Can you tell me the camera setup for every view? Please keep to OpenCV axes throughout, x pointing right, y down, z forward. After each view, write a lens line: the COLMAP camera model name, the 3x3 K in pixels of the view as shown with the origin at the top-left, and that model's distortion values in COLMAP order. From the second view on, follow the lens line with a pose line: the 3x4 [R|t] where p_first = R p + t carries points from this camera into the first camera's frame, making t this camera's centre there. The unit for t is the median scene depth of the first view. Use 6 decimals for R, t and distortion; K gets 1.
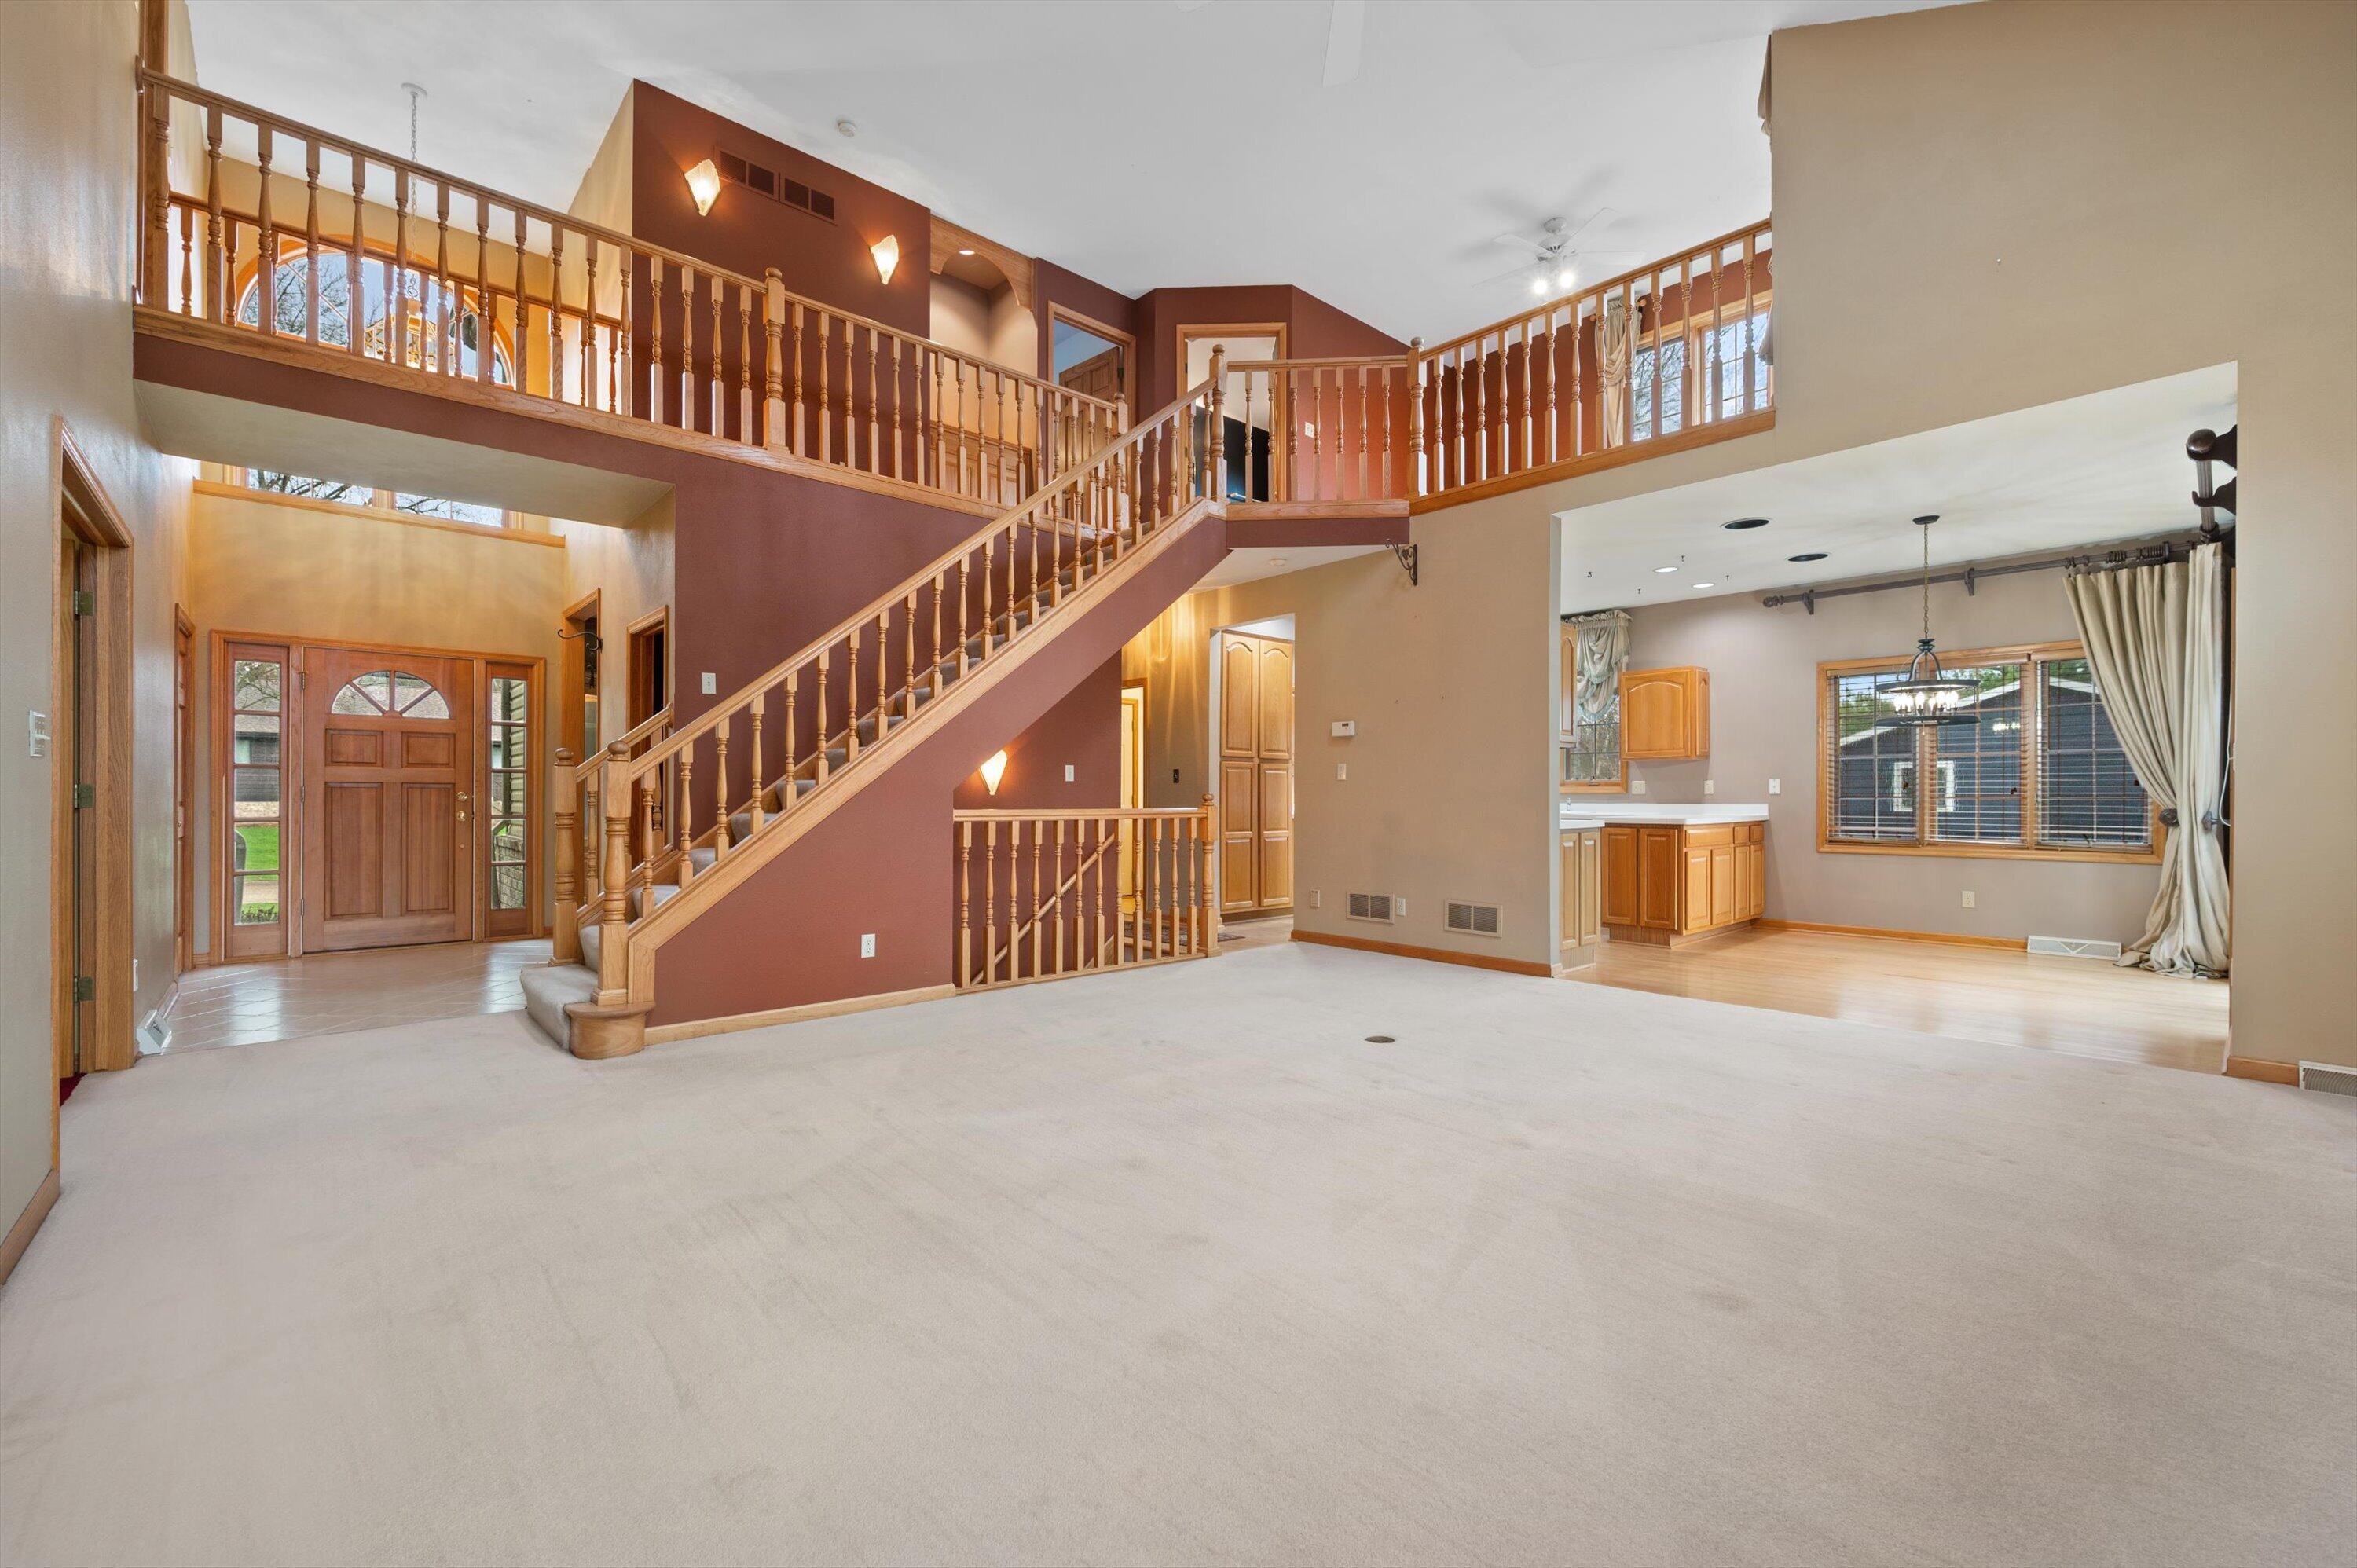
lens RADIAL K [[912.4, 0, 1174.2], [0, 912.4, 789.2], [0, 0, 1]] dist [-0.003138, 0.001937]
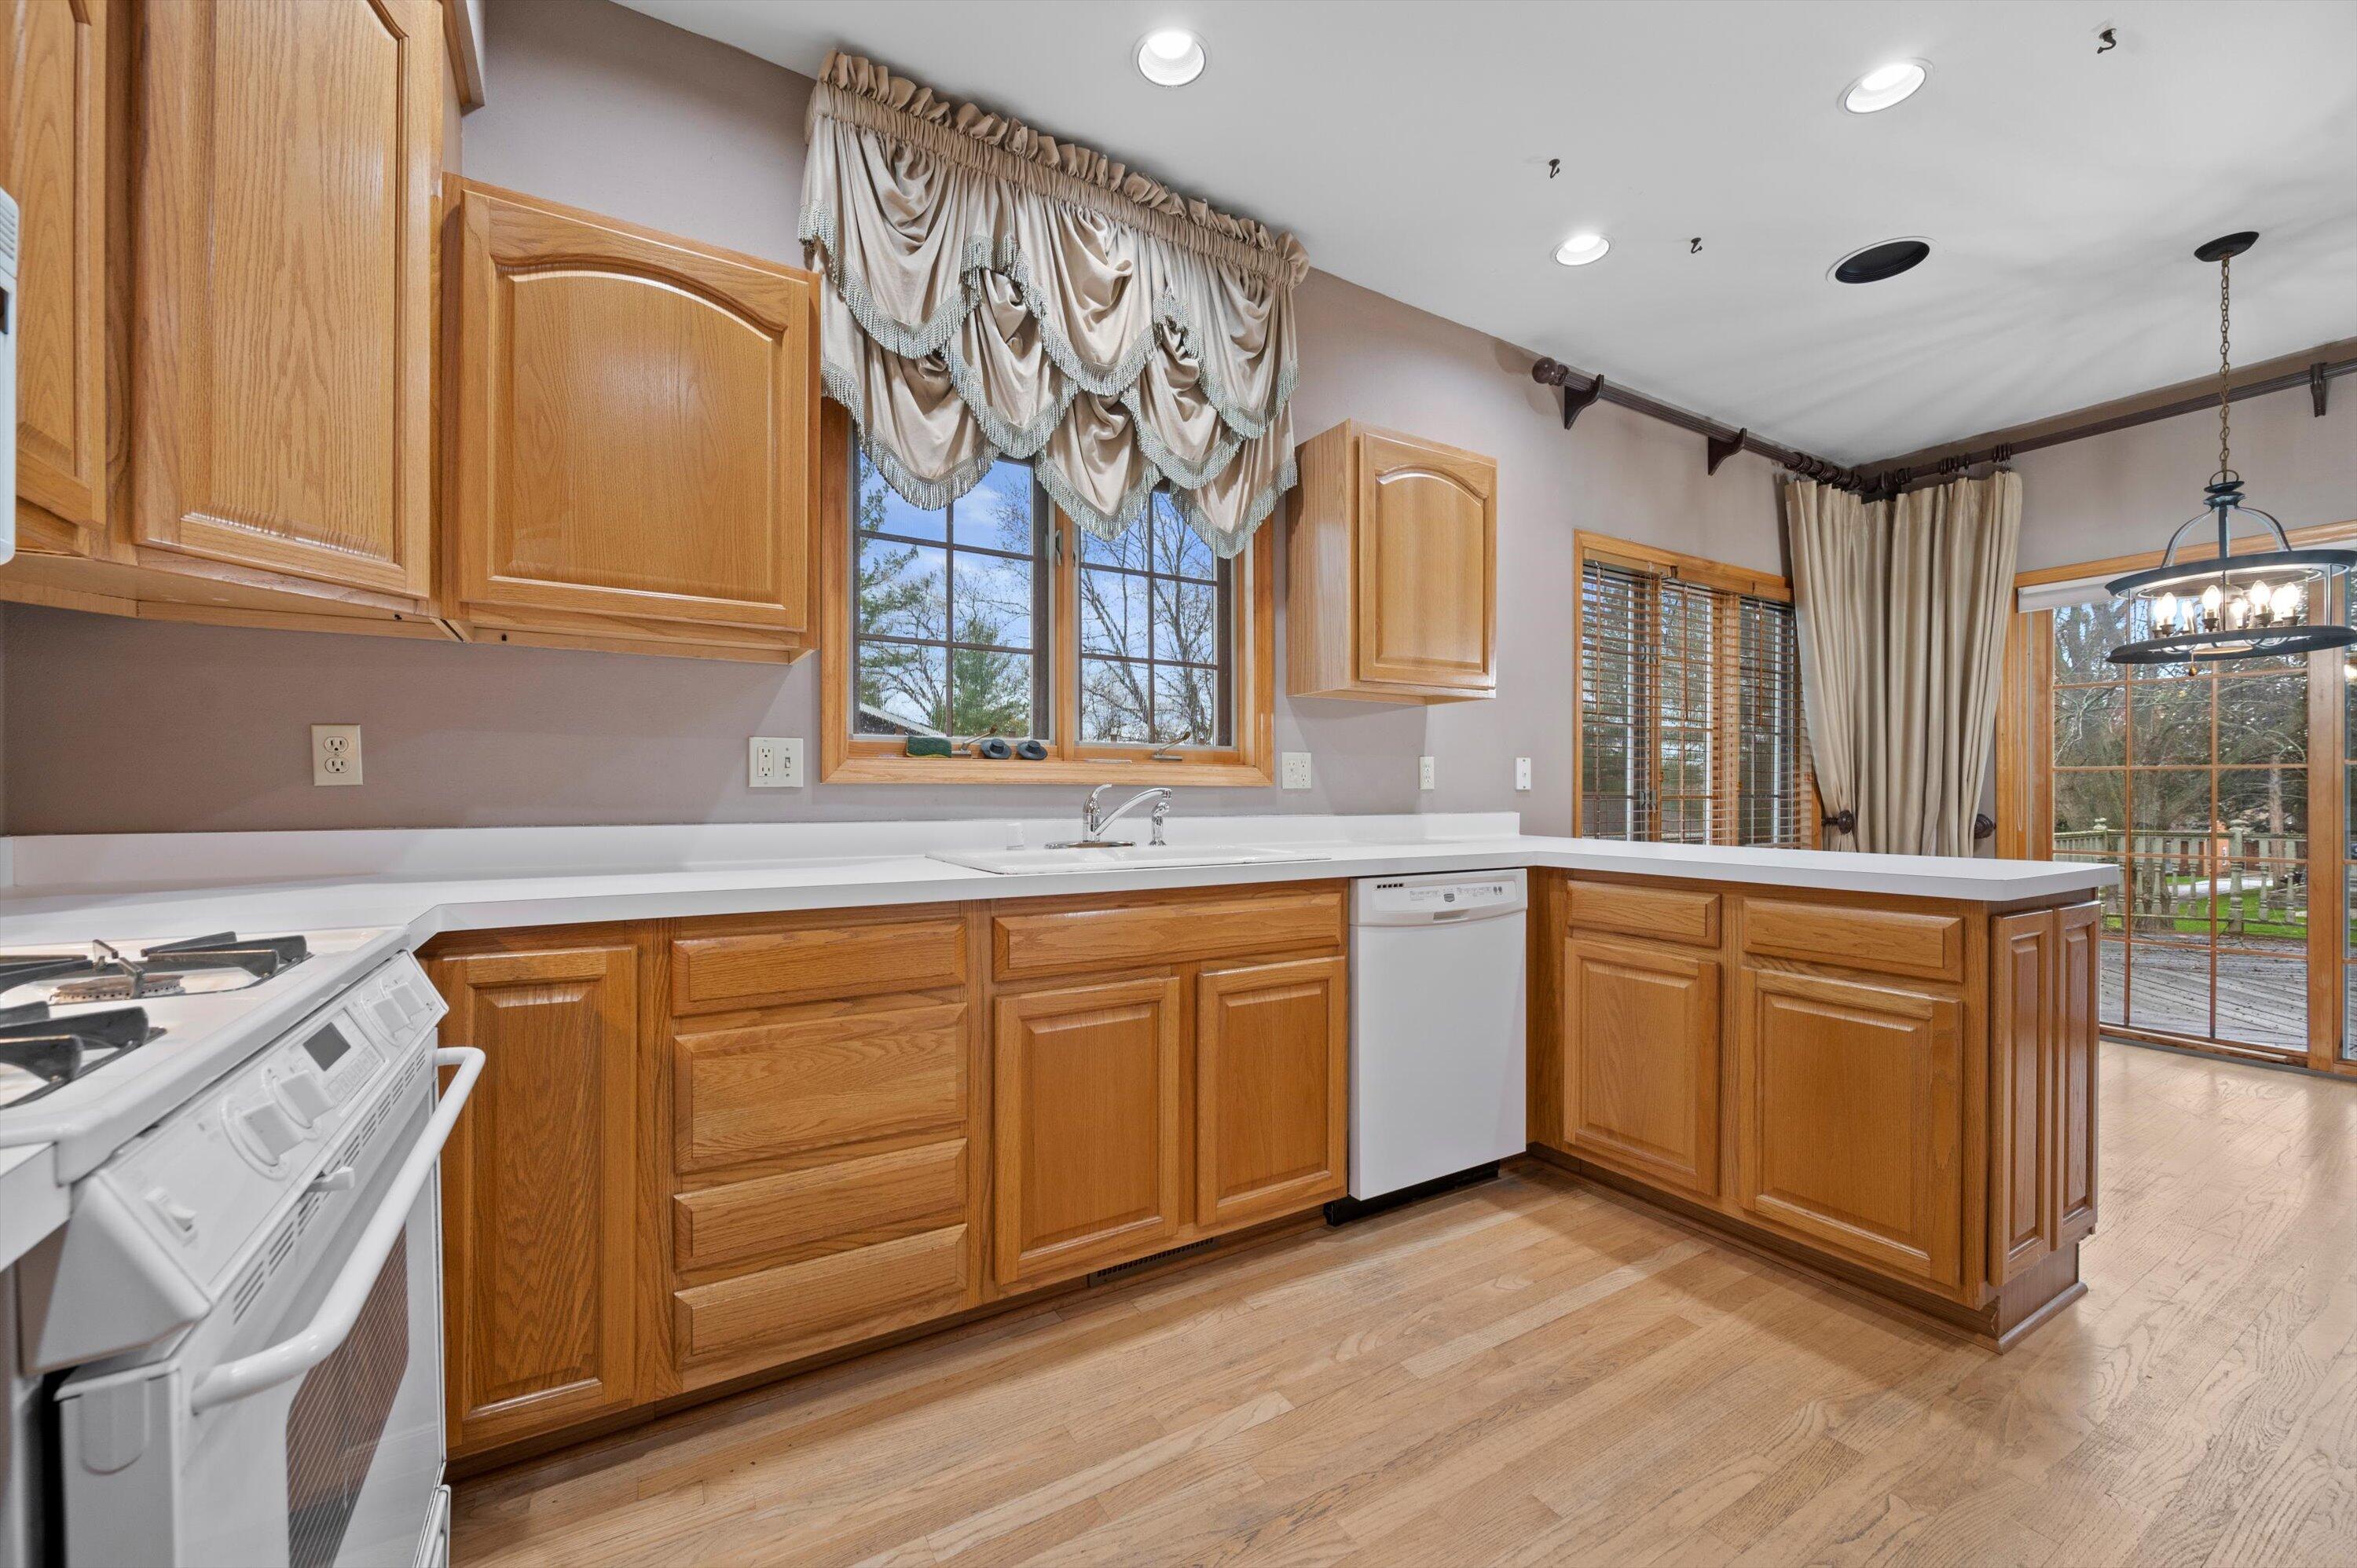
lens RADIAL K [[912.4, 0, 1198.3], [0, 912.4, 795.1], [0, 0, 1]] dist [-0.003138, 0.001937]
pose [[0.174853, -0.010333, 0.984540, 0.172031], [-0.002736, 0.999936, 0.010980, 0.003529], [-0.984591, -0.004613, 0.174814, 1.120628]]
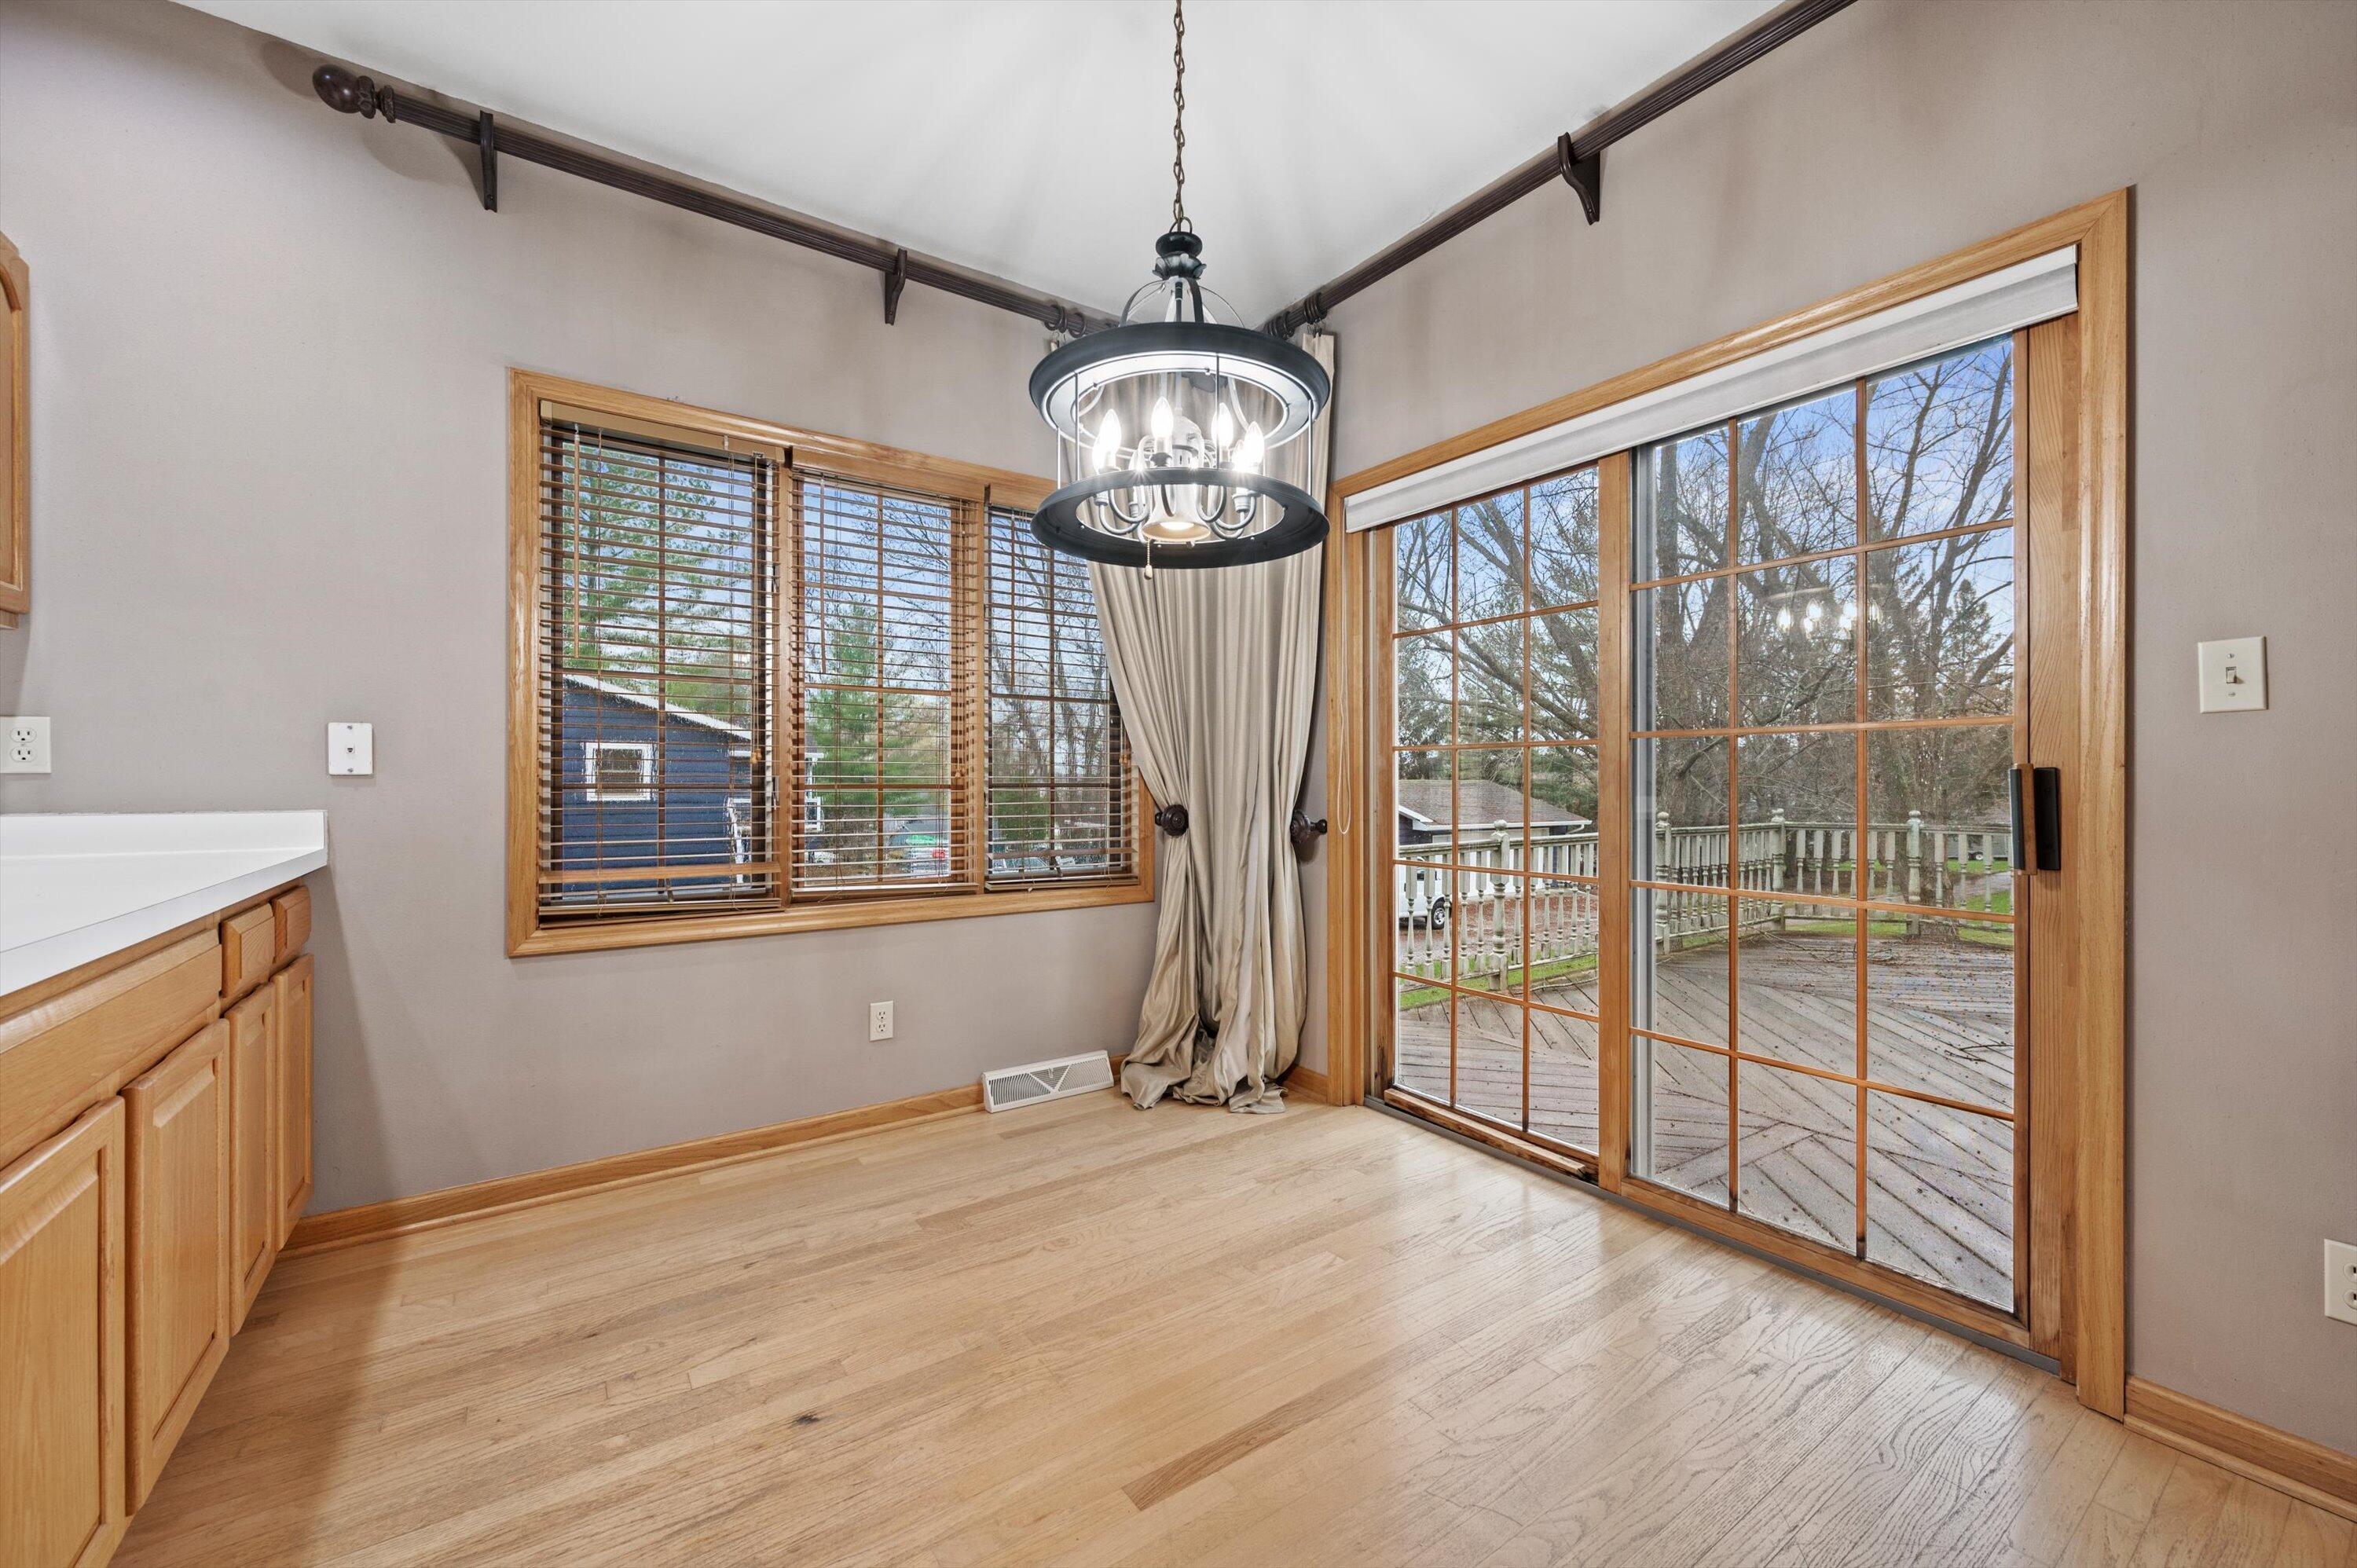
lens RADIAL K [[912.4, 0, 1172.3], [0, 912.4, 784.6], [0, 0, 1]] dist [-0.003138, 0.001937]
pose [[0.119046, -0.000714, 0.992889, 0.416555], [0.006828, 0.999977, -0.000099, 0.010301], [-0.992865, 0.006791, 0.119048, 0.731922]]
